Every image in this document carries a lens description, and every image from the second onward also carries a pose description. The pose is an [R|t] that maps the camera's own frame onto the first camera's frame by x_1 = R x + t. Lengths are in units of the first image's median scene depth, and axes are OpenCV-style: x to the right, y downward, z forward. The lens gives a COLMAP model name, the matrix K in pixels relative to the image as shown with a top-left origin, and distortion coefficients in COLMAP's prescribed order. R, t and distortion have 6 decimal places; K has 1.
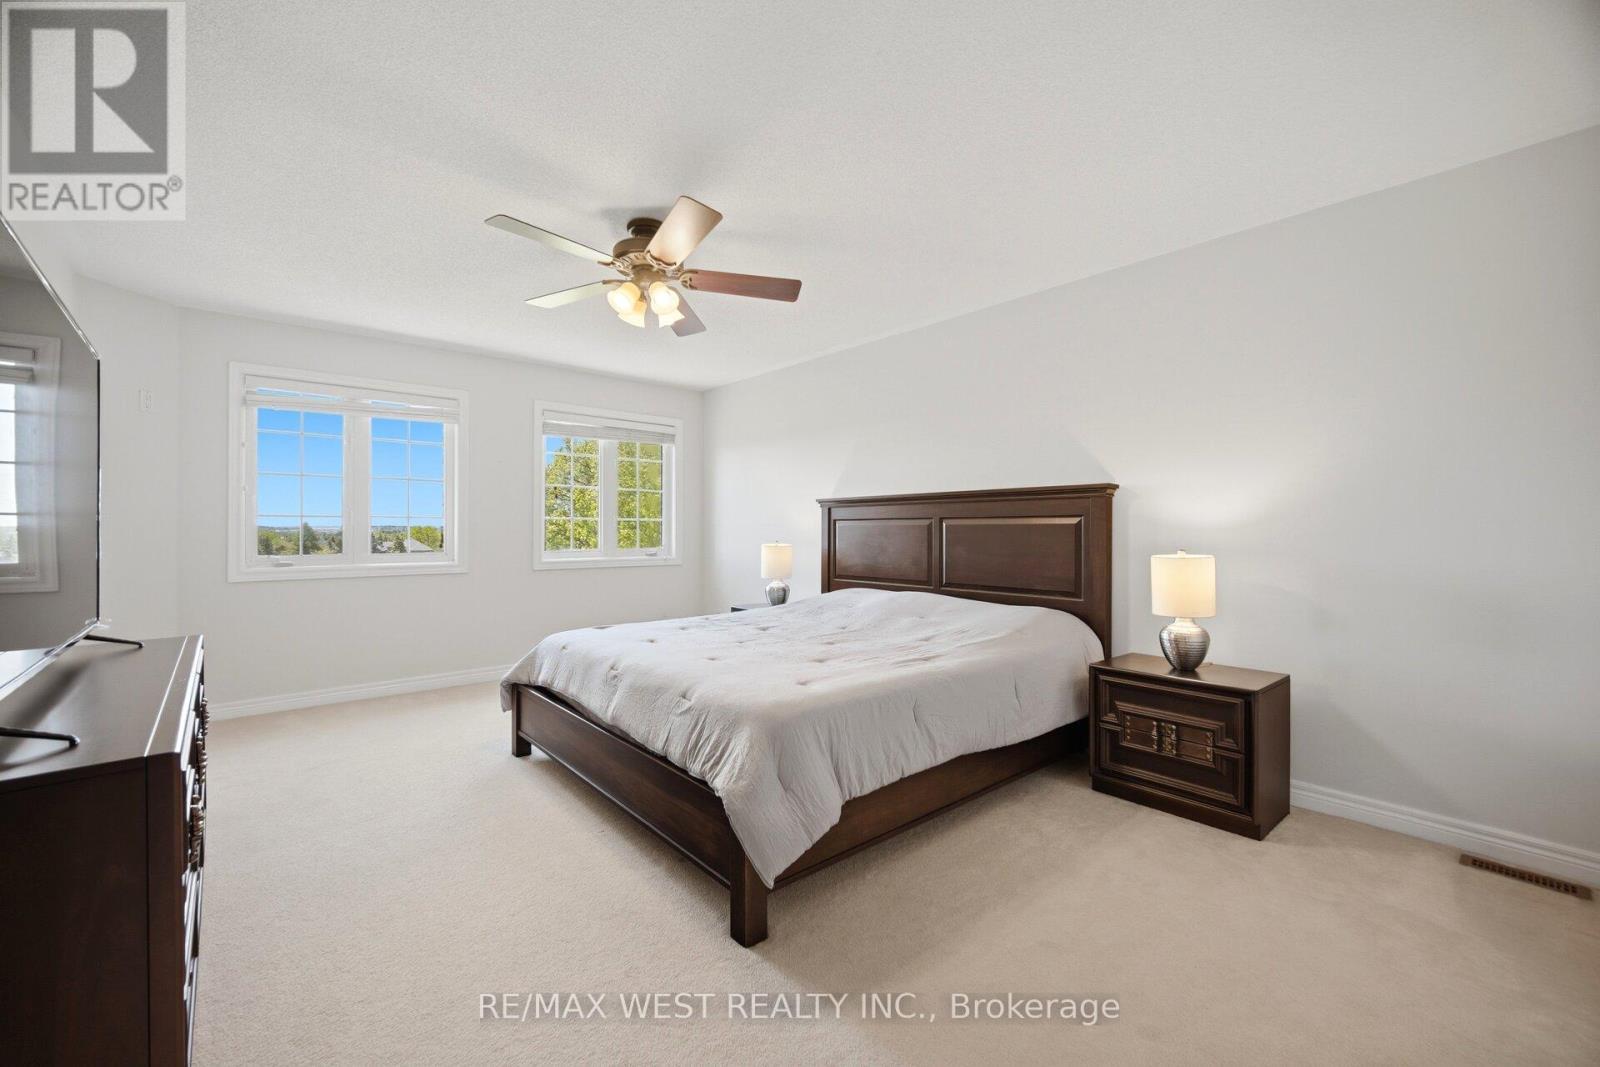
lens RADIAL K [[643.8, 0, 814.1], [0, 643.8, 531.2], [0, 0, 1]] dist [-0.005106, -0.000450]
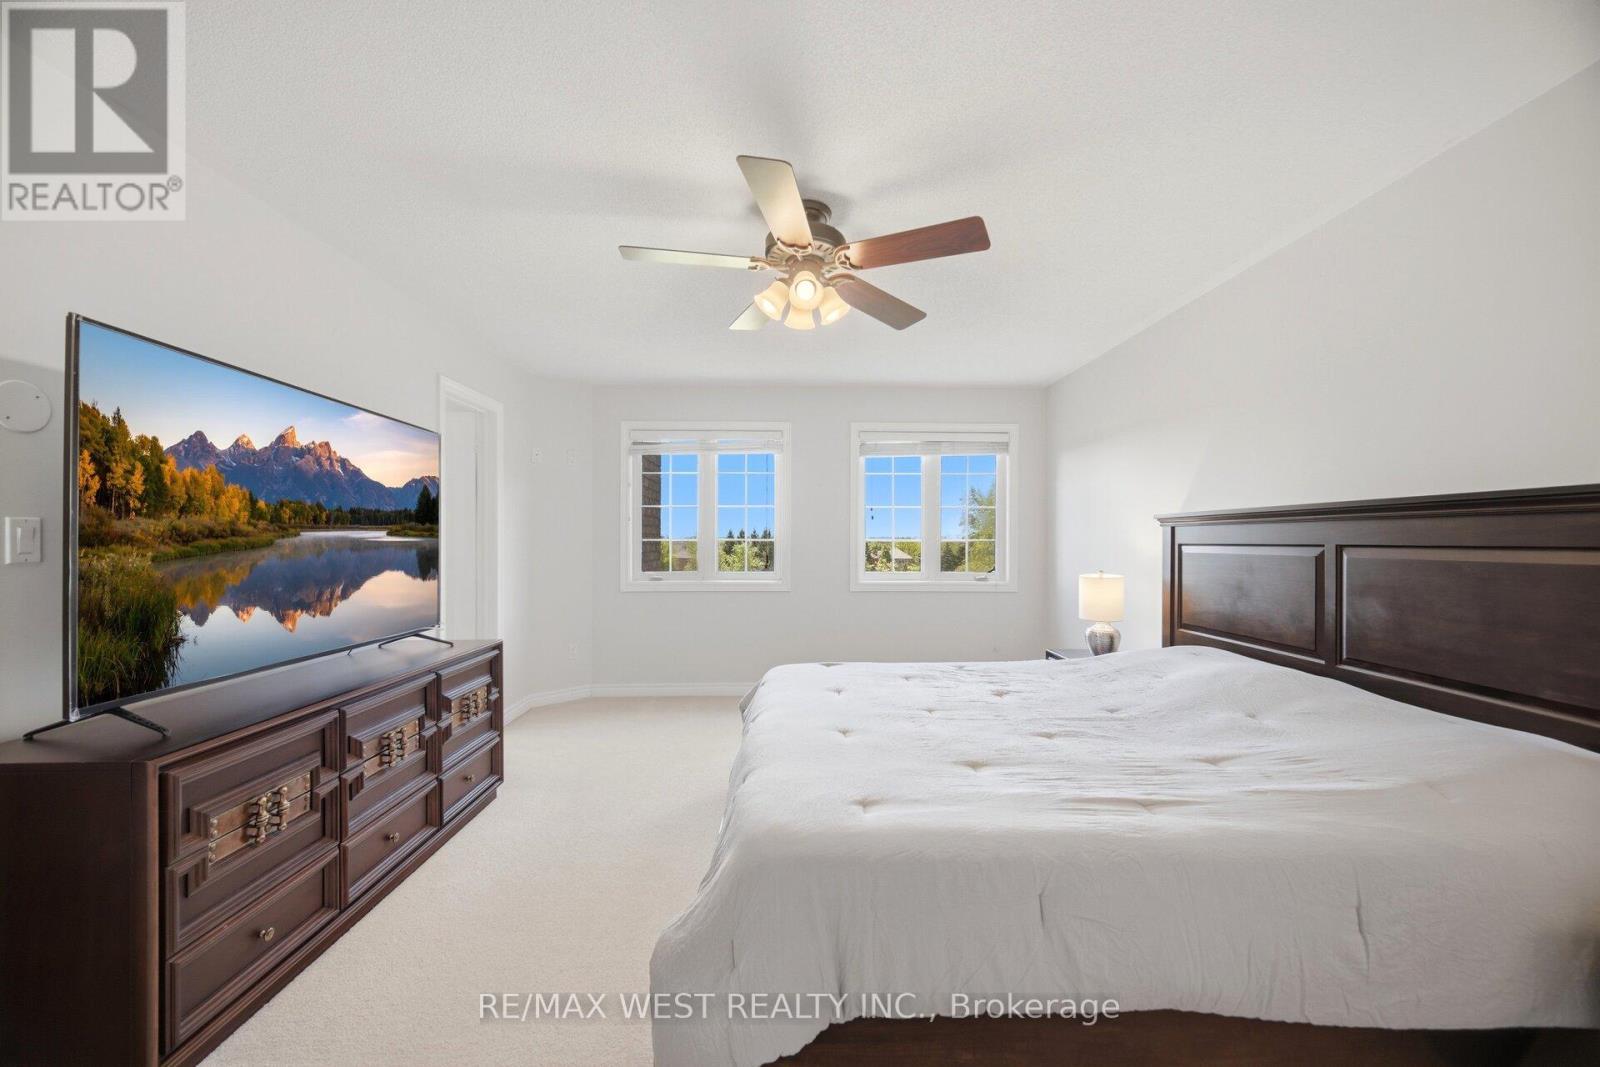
lens RADIAL K [[643.8, 0, 801.6], [0, 643.8, 536.7], [0, 0, 1]] dist [-0.005106, -0.000450]
pose [[0.759882, -0.002529, -0.650056, 0.177492], [-0.003664, 0.999960, -0.008174, -0.018945], [0.650051, 0.008593, 0.759842, 0.206704]]
